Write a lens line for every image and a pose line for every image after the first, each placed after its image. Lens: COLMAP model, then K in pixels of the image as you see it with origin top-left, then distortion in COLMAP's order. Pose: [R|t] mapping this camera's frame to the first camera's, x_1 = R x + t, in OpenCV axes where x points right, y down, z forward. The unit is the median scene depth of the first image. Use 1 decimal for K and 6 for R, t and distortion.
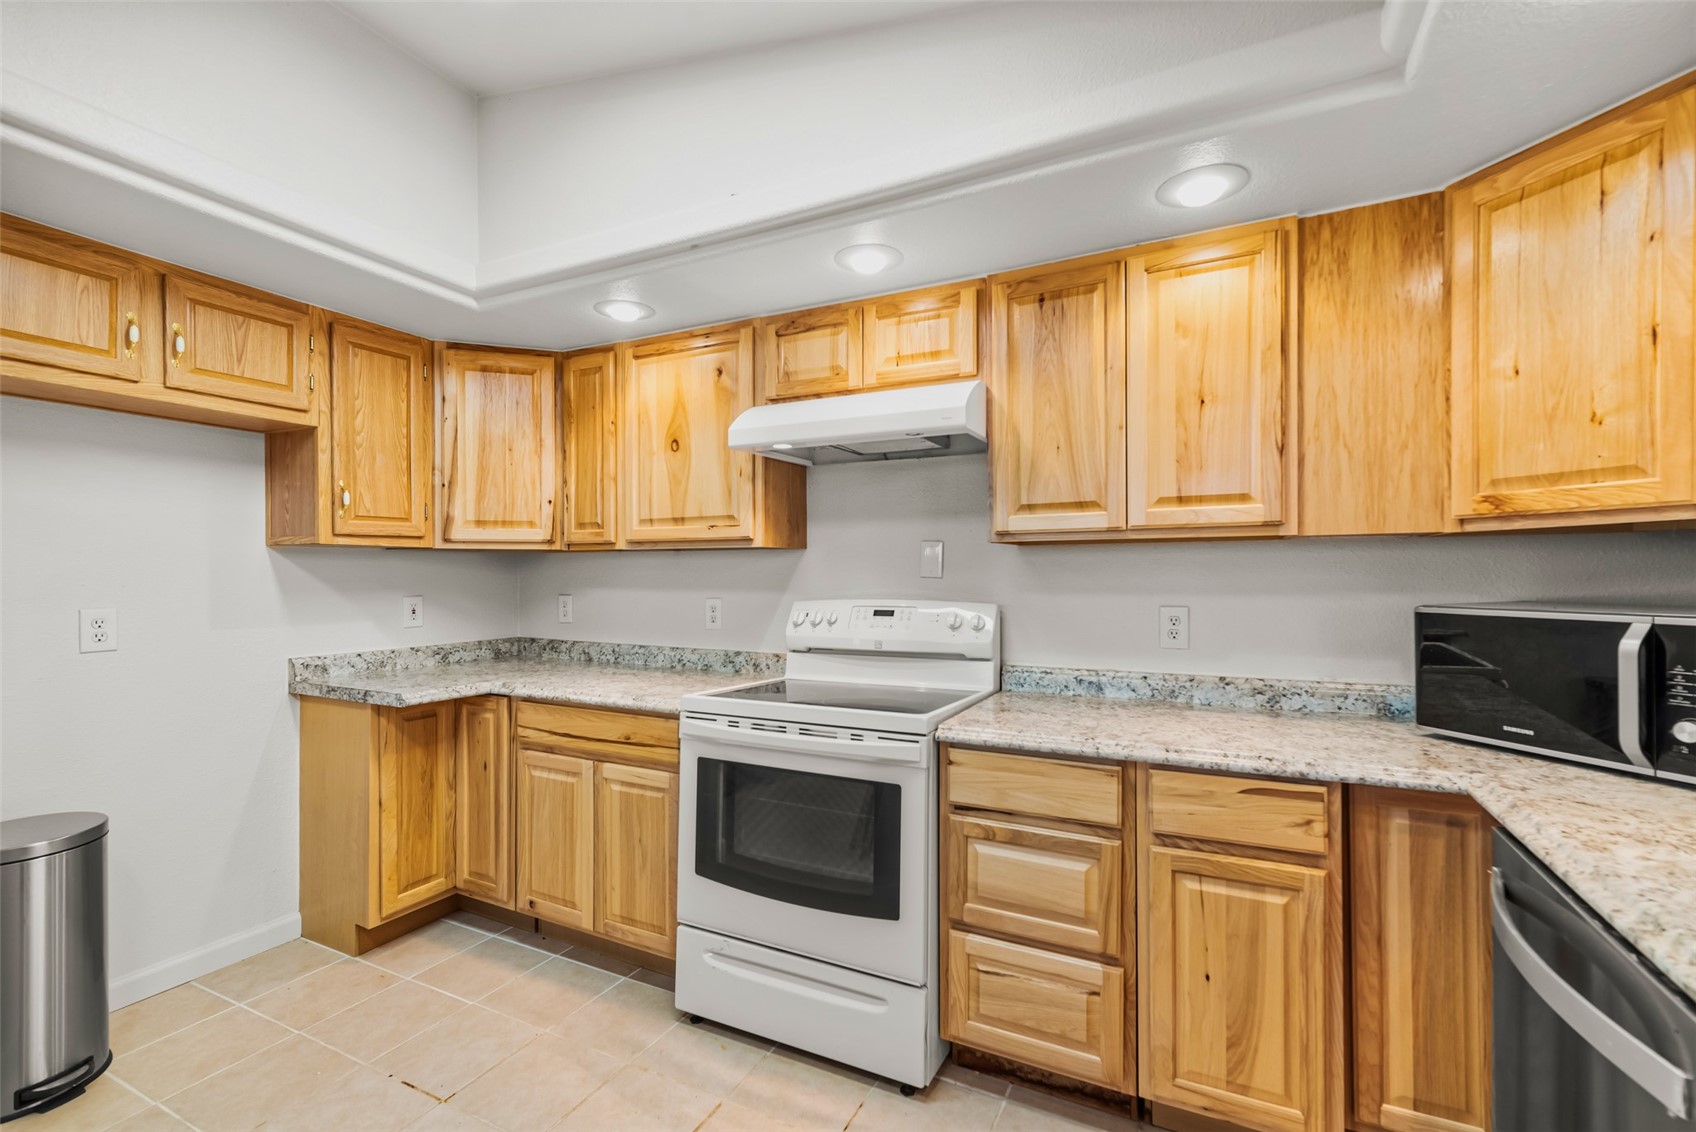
lens RADIAL K [[739.3, 0, 852.0], [0, 739.3, 569.8], [0, 0, 1]] dist [0.009002, 0.000362]
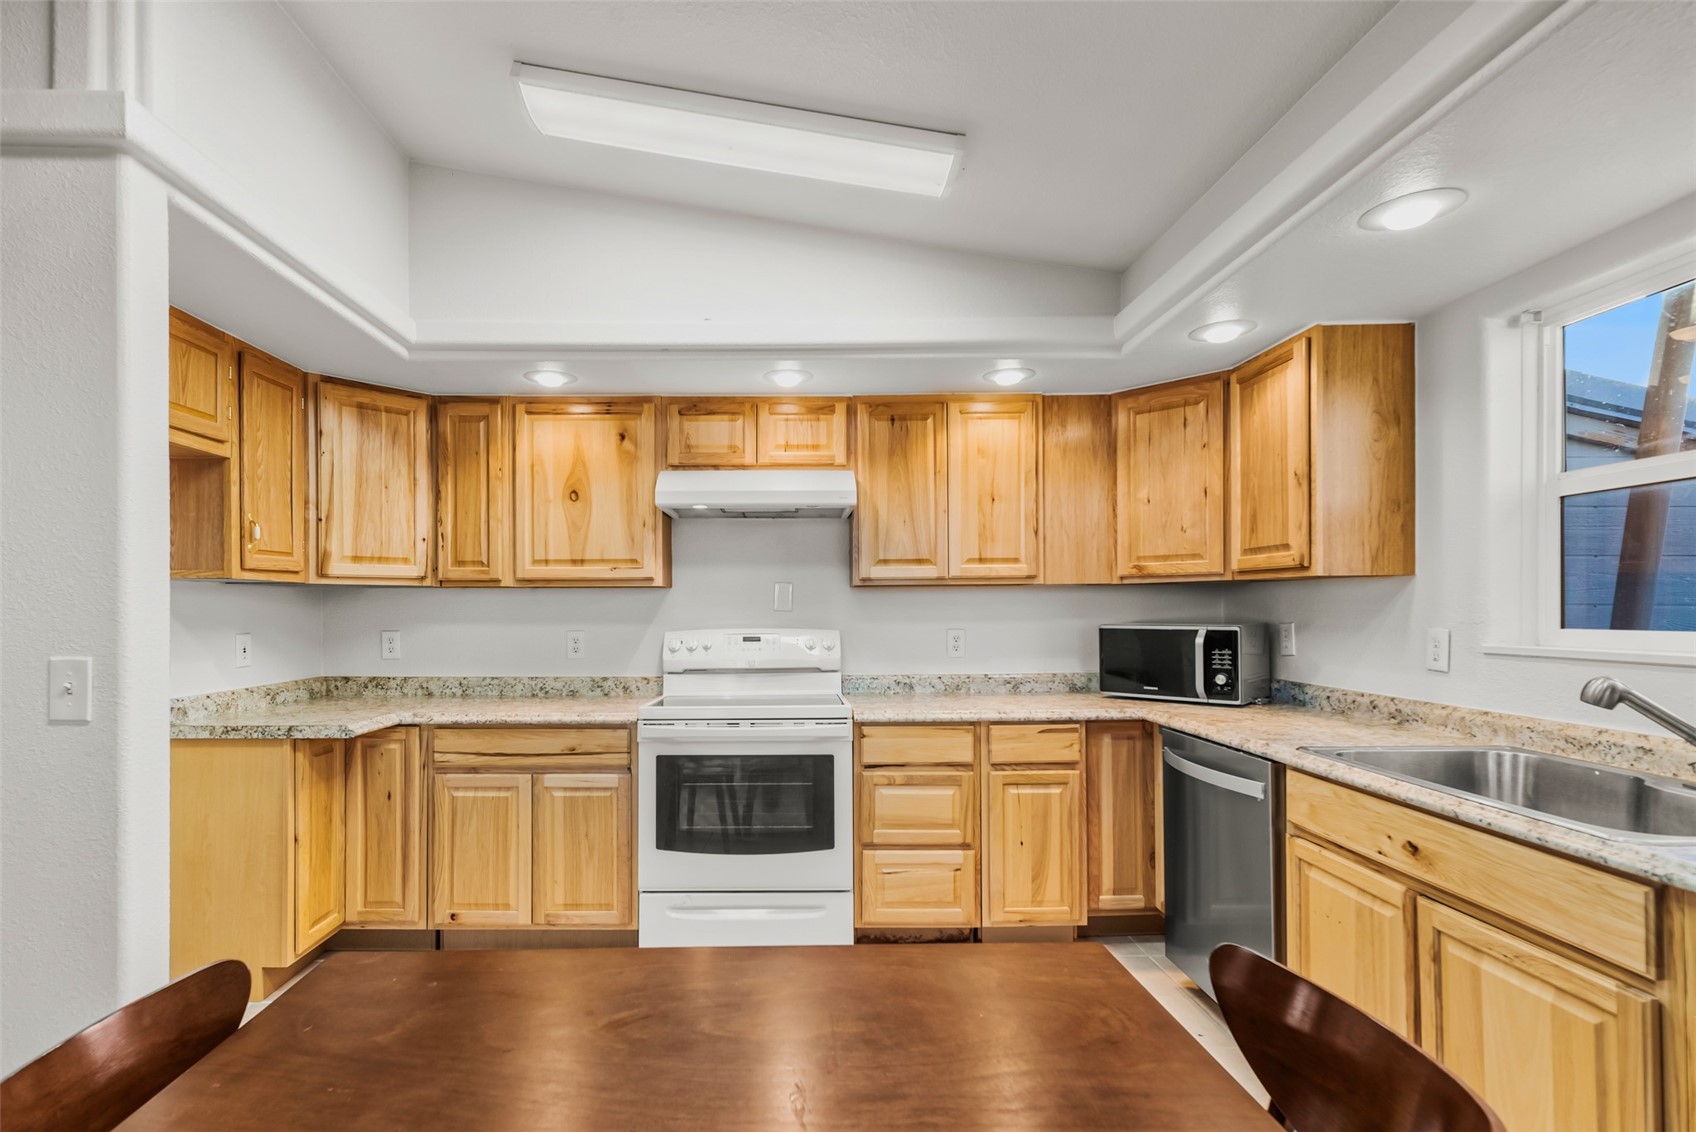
lens RADIAL K [[739.3, 0, 824.5], [0, 739.3, 600.6], [0, 0, 1]] dist [0.009002, 0.000362]
pose [[0.895506, 0.002075, 0.445044, -0.483717], [0.001215, 0.999974, -0.007106, 0.001961], [-0.445047, 0.006904, 0.895480, -0.229390]]
